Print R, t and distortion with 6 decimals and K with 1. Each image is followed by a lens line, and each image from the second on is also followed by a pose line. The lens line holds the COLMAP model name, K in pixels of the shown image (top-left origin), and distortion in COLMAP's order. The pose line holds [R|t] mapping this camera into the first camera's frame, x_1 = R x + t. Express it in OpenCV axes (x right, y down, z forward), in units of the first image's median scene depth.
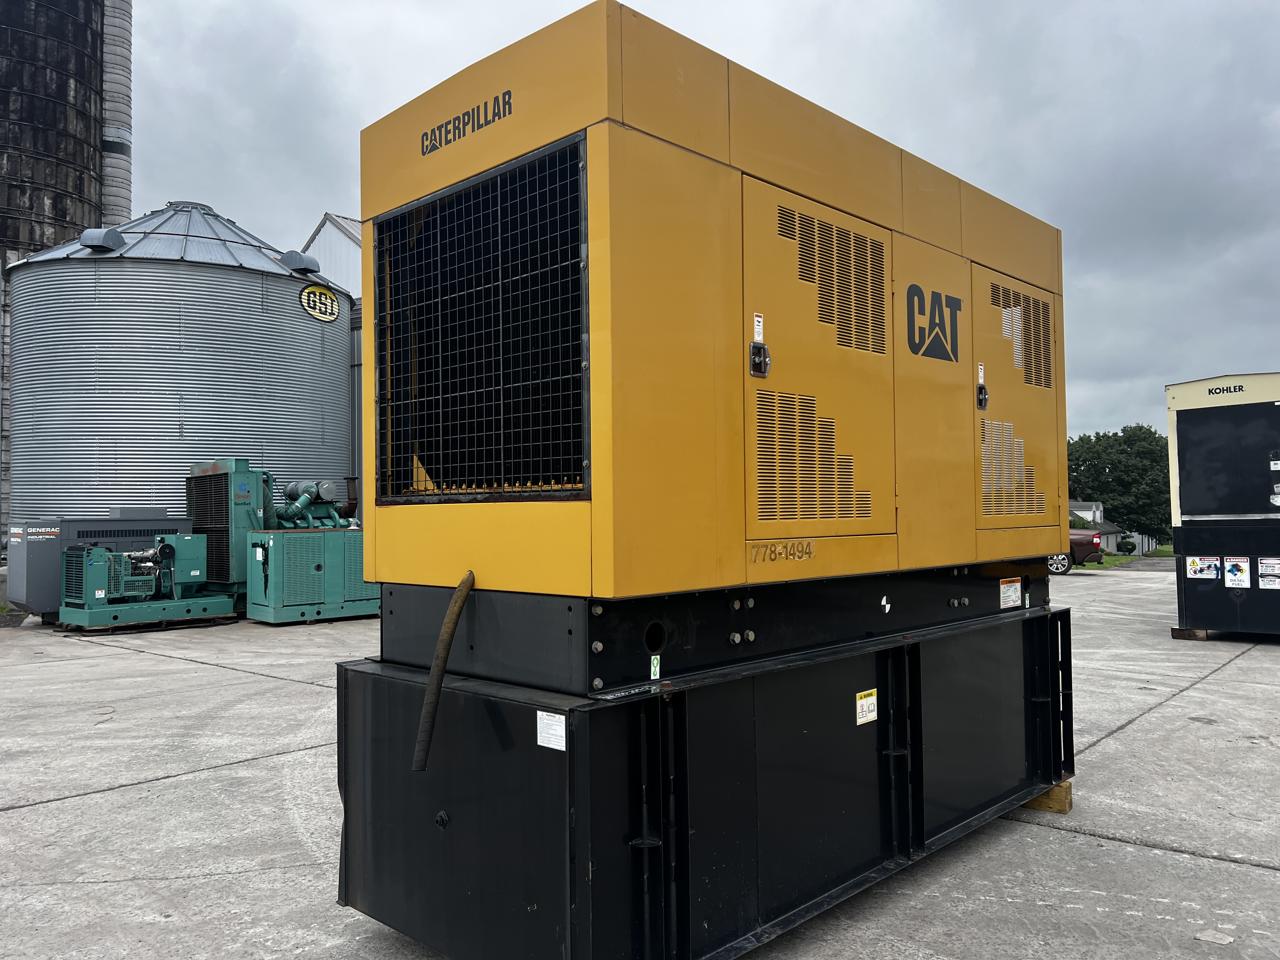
lens RADIAL K [[954.4, 0, 687.1], [0, 954.4, 477.4], [0, 0, 1]] dist [0.036972, -0.047338]
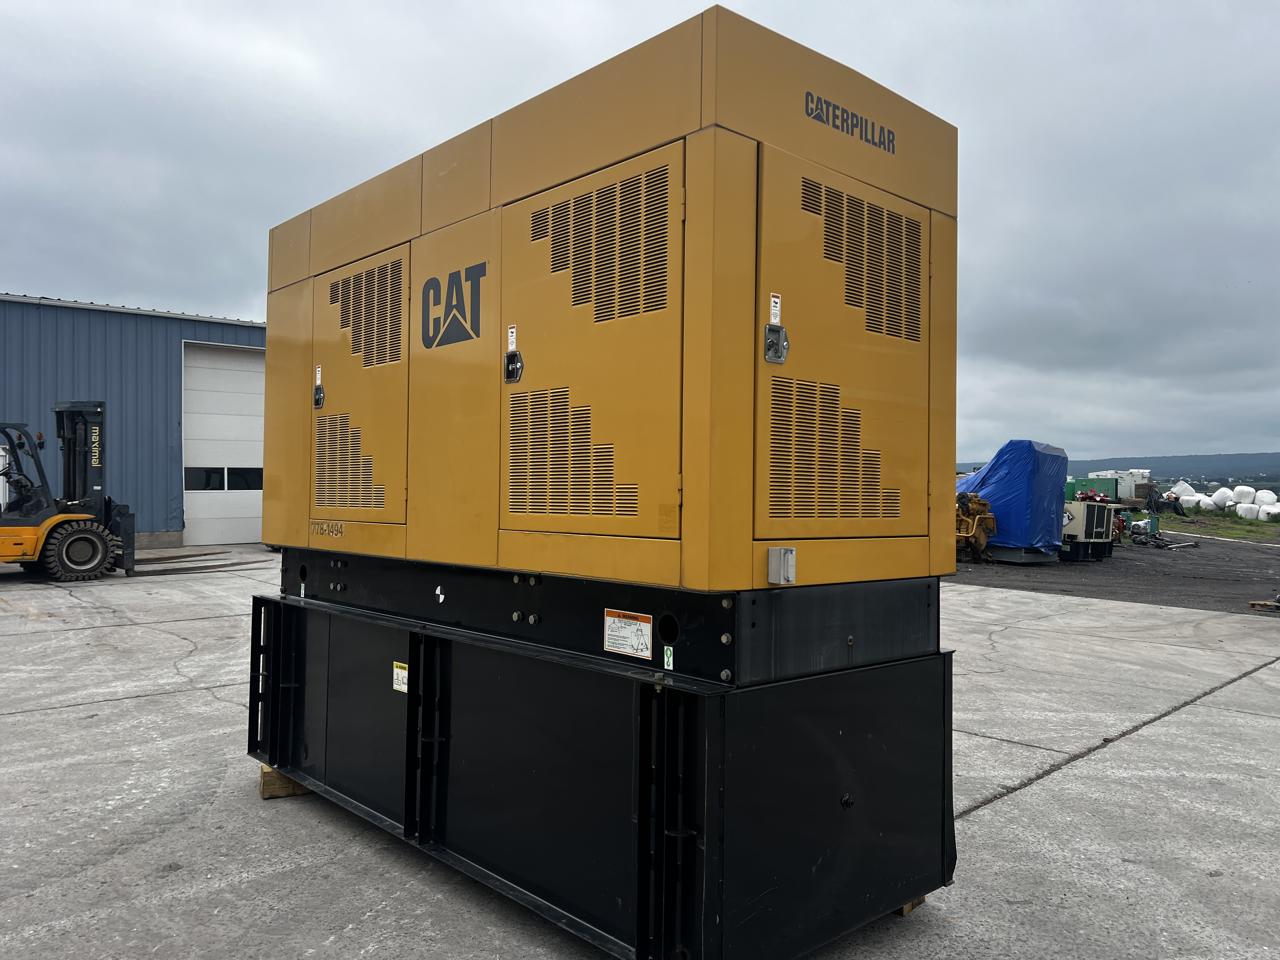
lens RADIAL K [[954.4, 0, 665.5], [0, 954.4, 484.3], [0, 0, 1]] dist [0.036972, -0.047338]
pose [[-0.054331, -0.012003, -0.998451, 1.222103], [0.014237, 0.999817, -0.012794, 0.030408], [0.998421, -0.014910, -0.054150, 1.295639]]
